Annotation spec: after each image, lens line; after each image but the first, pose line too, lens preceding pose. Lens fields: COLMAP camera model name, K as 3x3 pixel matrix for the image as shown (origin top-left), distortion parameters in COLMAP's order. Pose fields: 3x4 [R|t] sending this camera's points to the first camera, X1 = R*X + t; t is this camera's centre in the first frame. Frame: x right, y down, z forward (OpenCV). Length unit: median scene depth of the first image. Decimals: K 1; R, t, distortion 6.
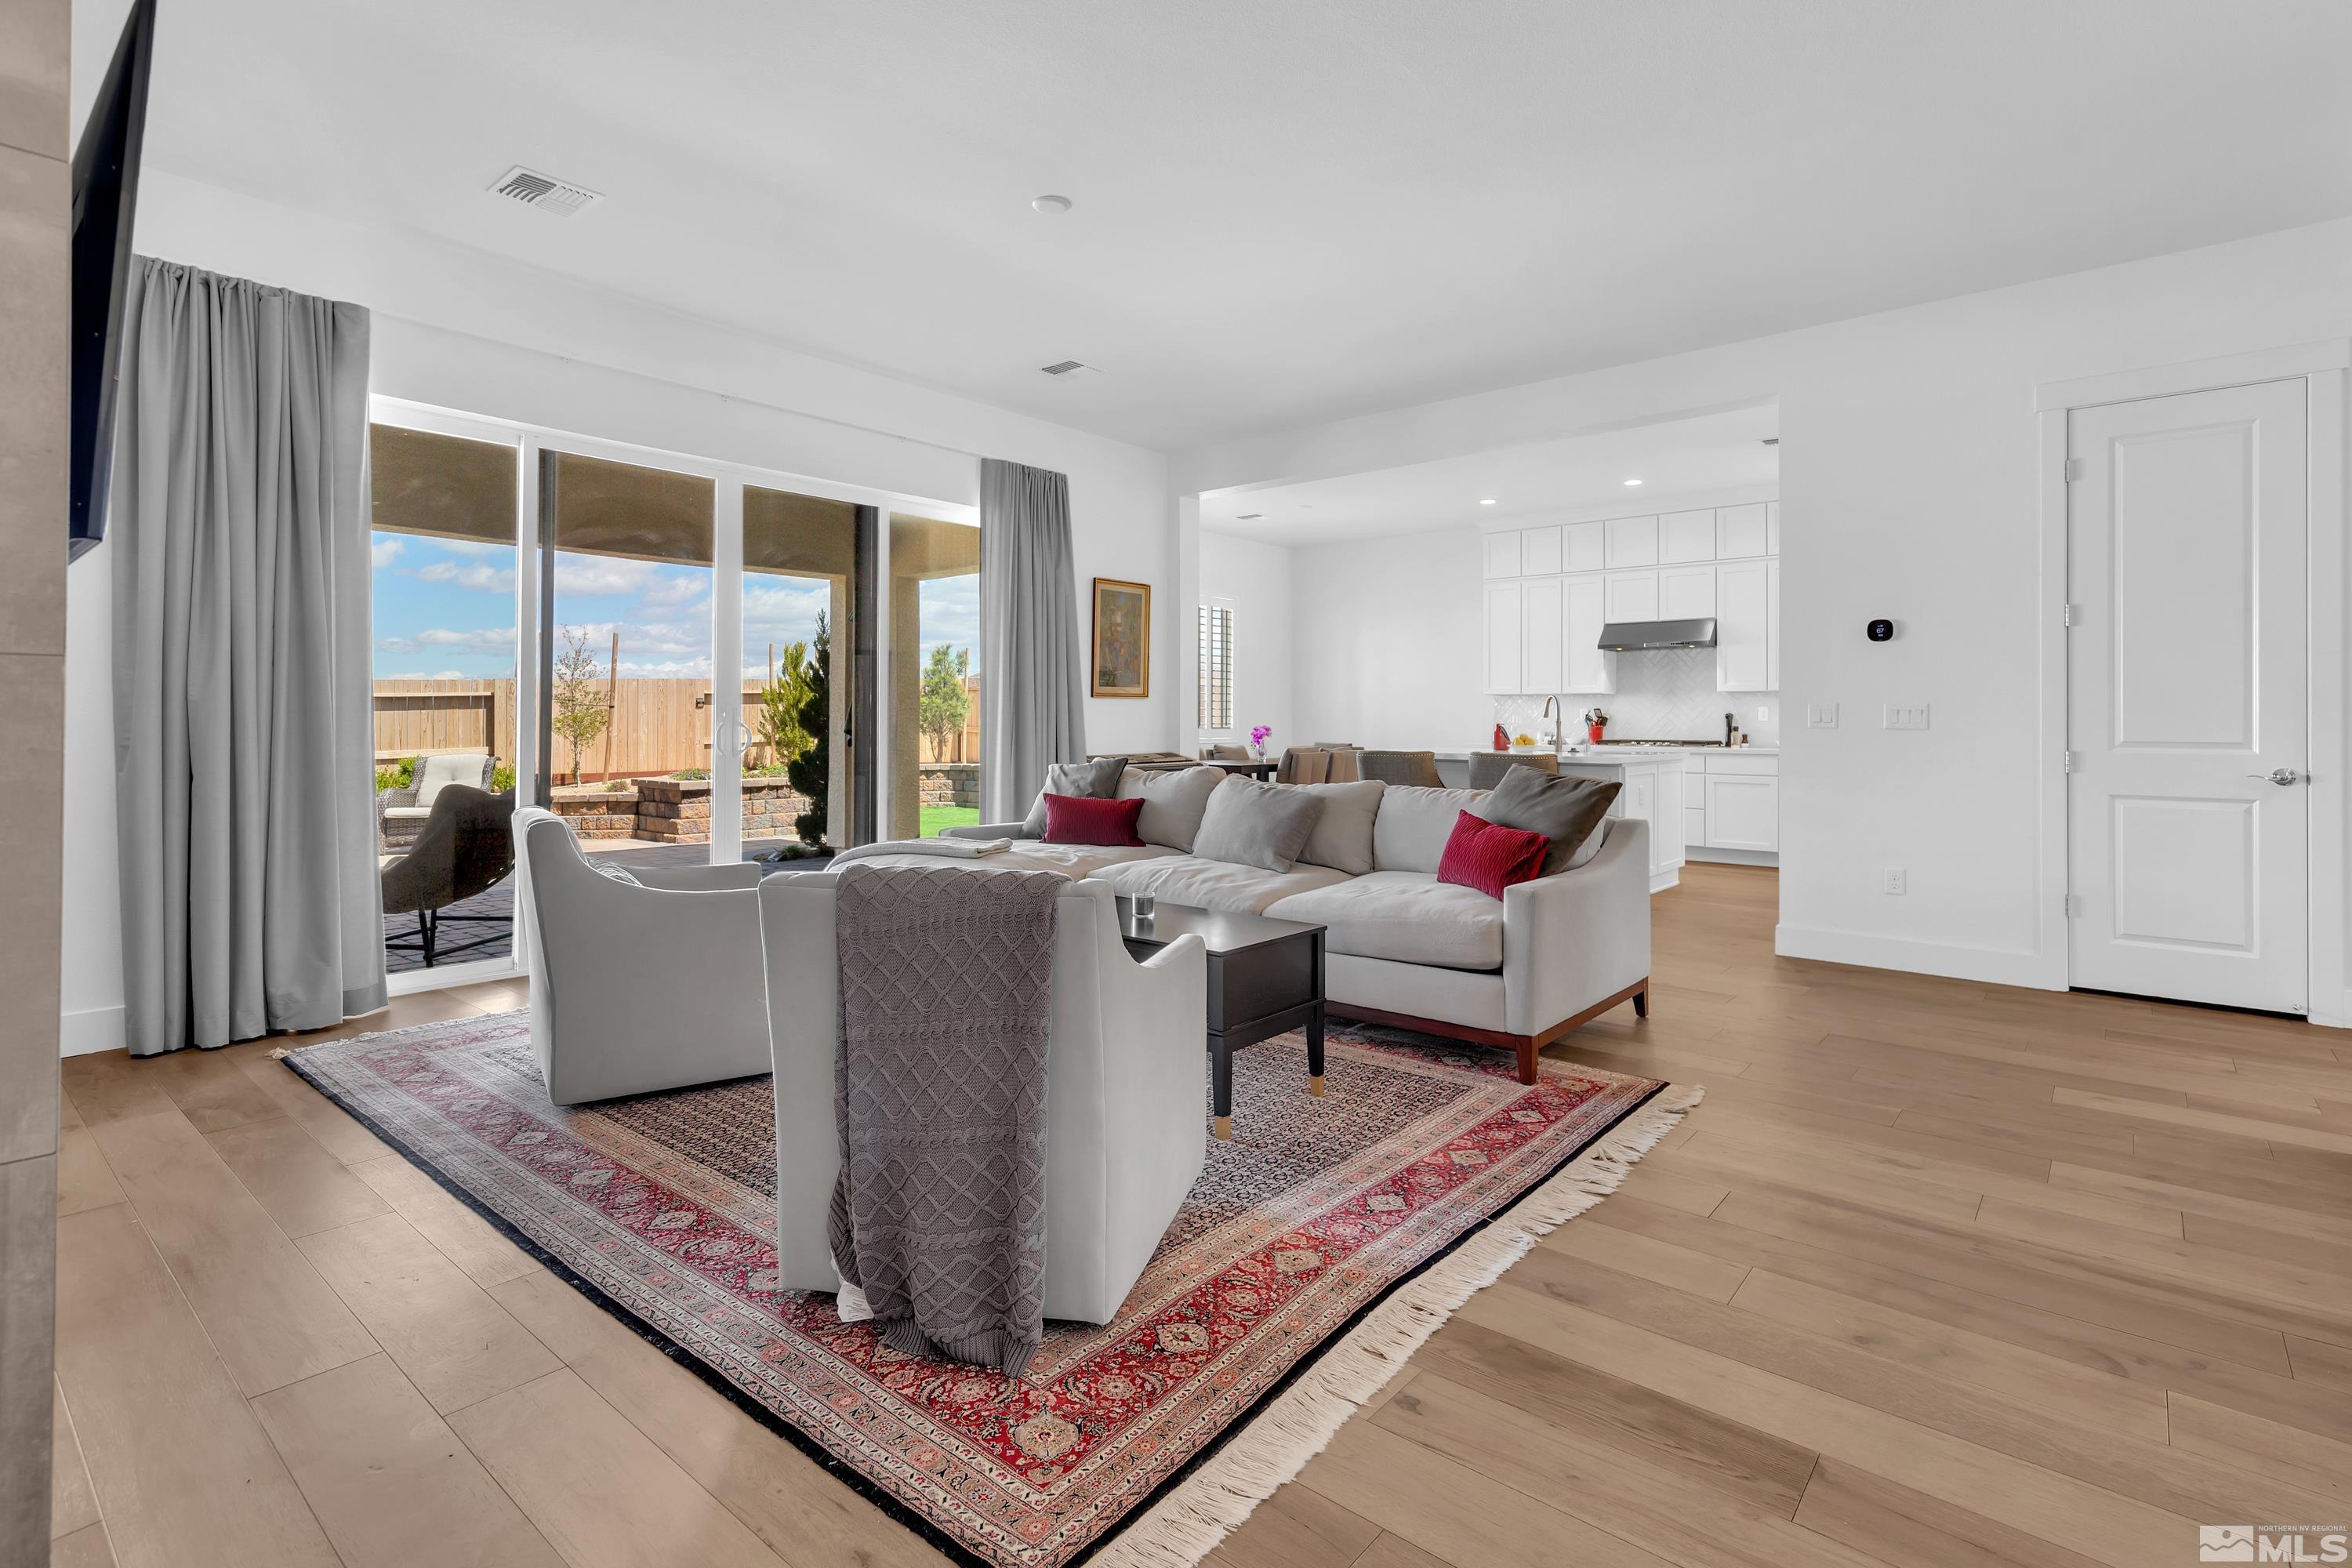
lens RADIAL K [[1096.1, 0, 1182.1], [0, 1096.1, 716.3], [0, 0, 1]] dist [0.000309, -0.000112]
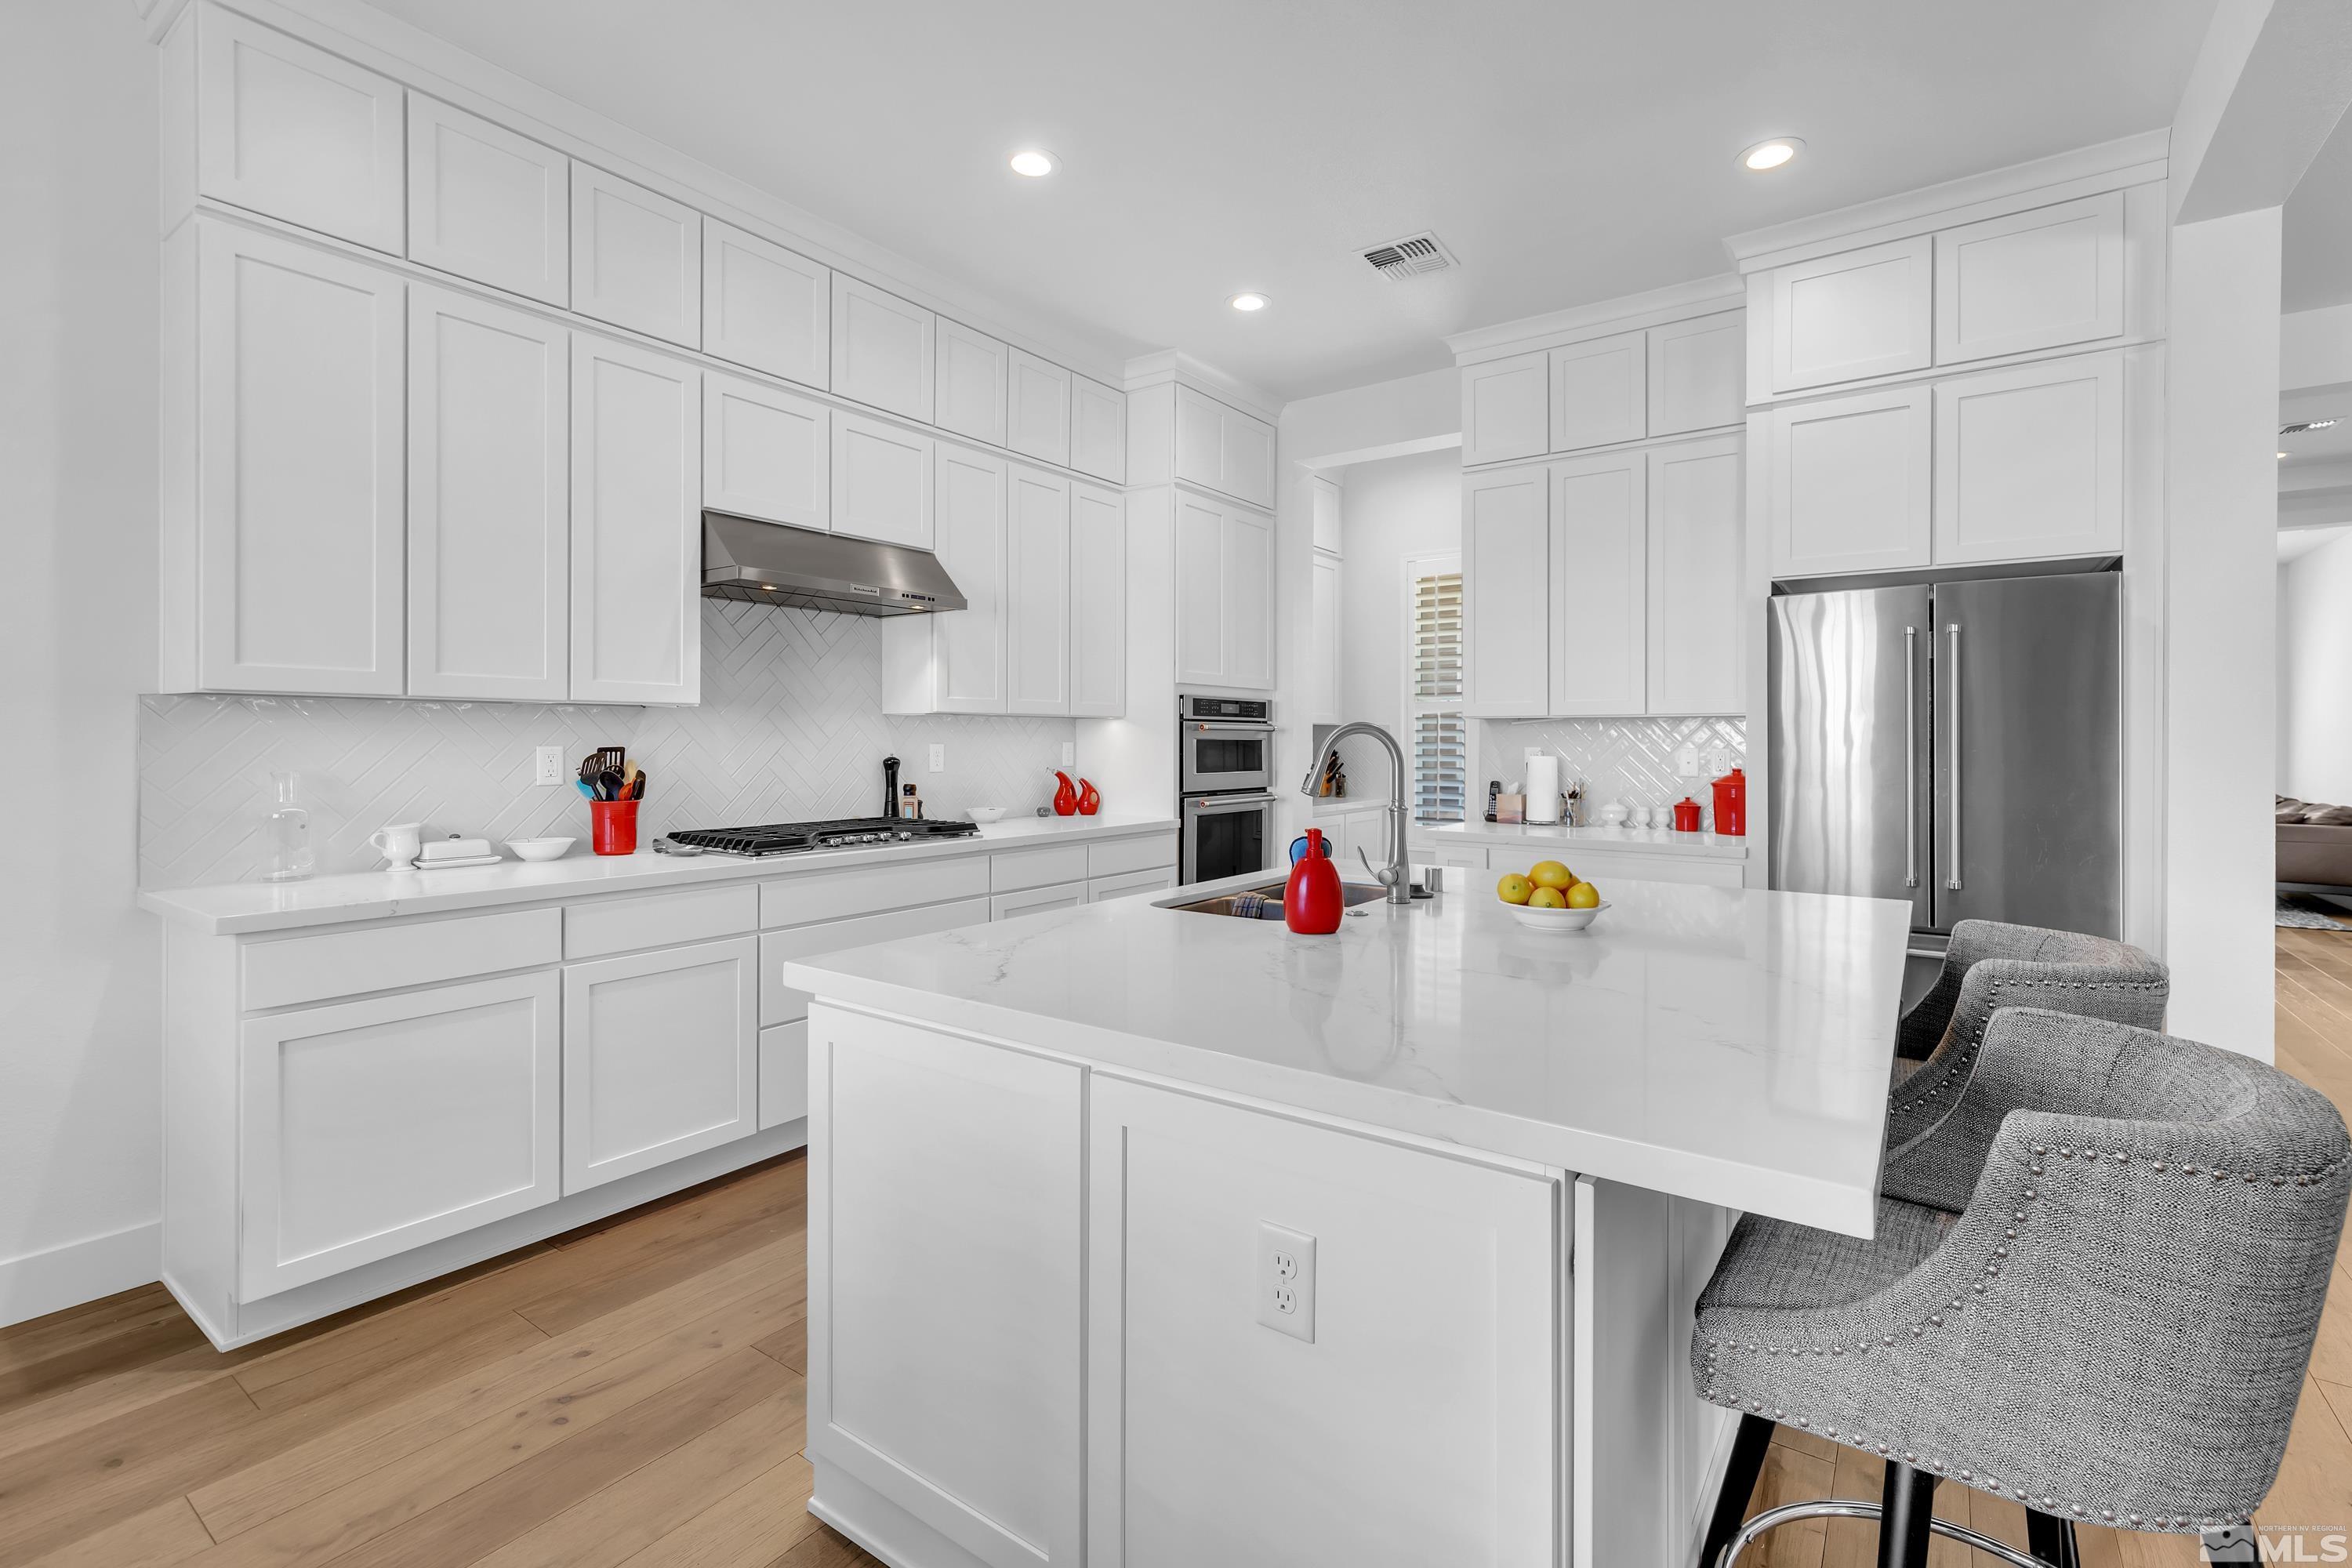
lens RADIAL K [[1072.1, 0, 1176.8], [0, 1072.1, 737.3], [0, 0, 1]] dist [0.000430, 0.000016]
pose [[-0.067031, -0.003387, 0.997745, 0.034484], [-0.008460, 0.999960, 0.002827, -0.013905], [-0.997715, -0.008252, -0.067057, 0.913223]]
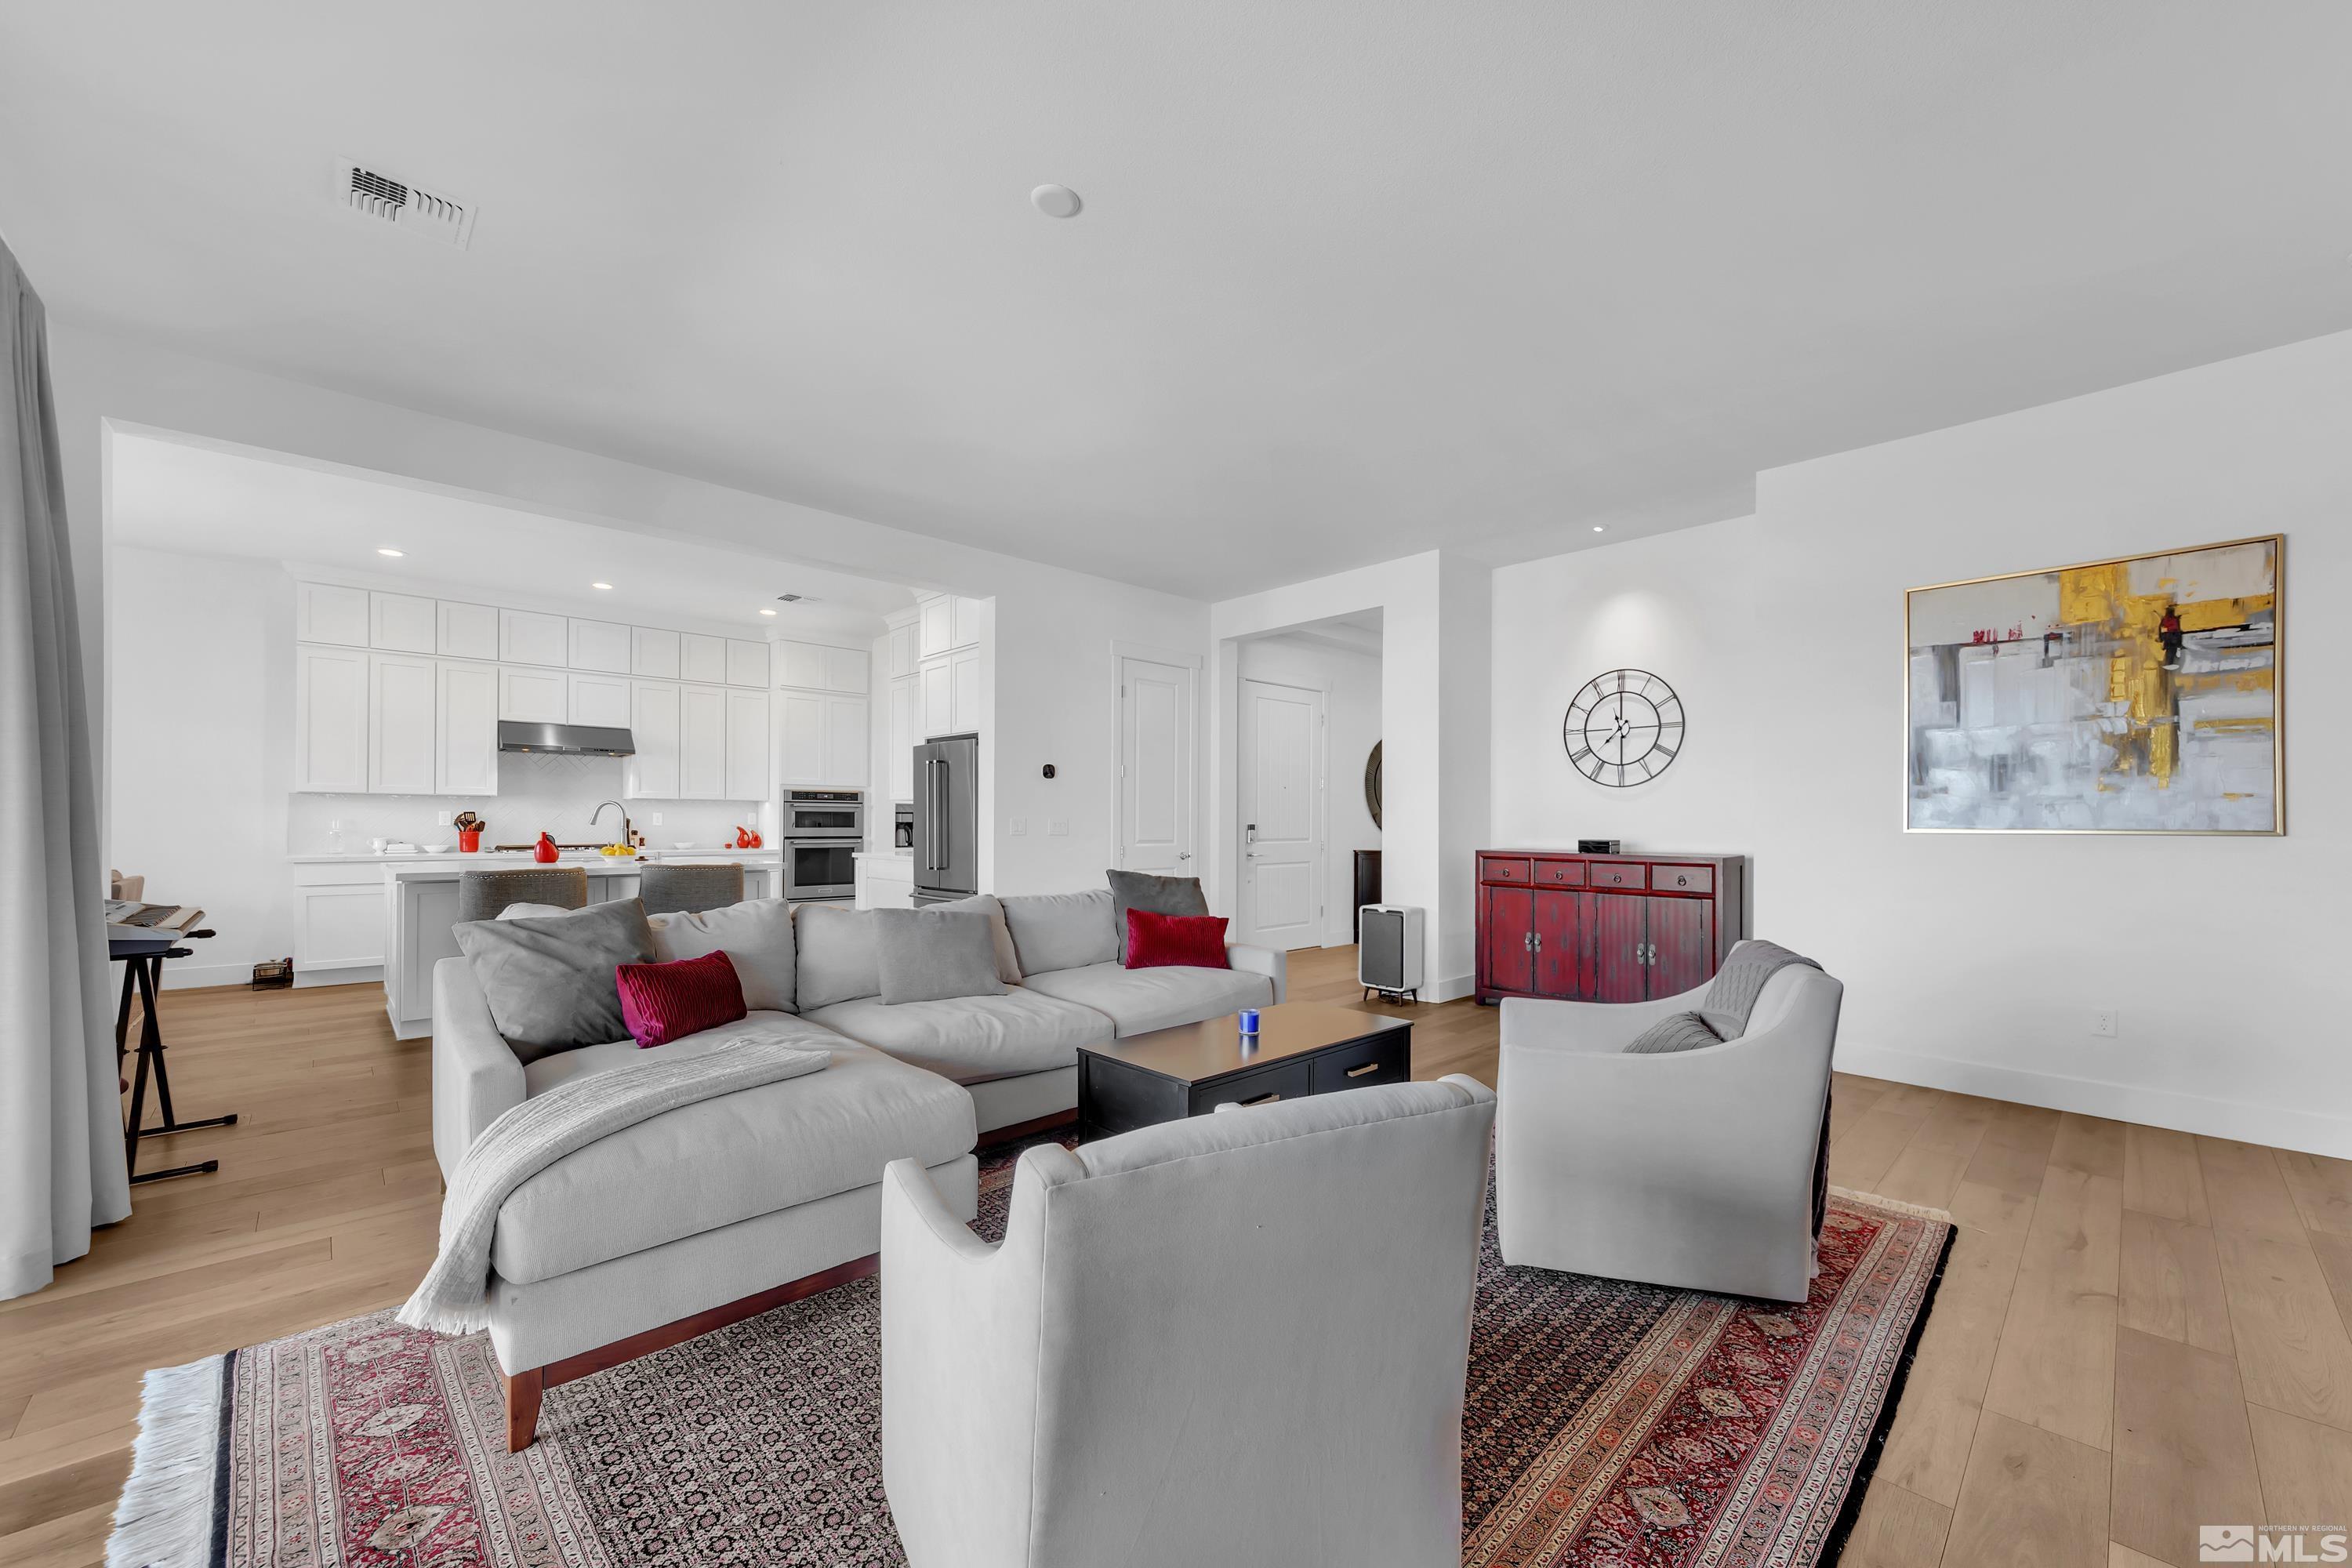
lens RADIAL K [[929.1, 0, 1177.9], [0, 929.1, 820.1], [0, 0, 1]] dist [0.000745, 0.000042]
pose [[0.106883, -0.002043, 0.994270, -0.344156], [-0.008507, 0.999959, 0.002969, -0.008324], [-0.994235, -0.008776, 0.106861, 0.366388]]
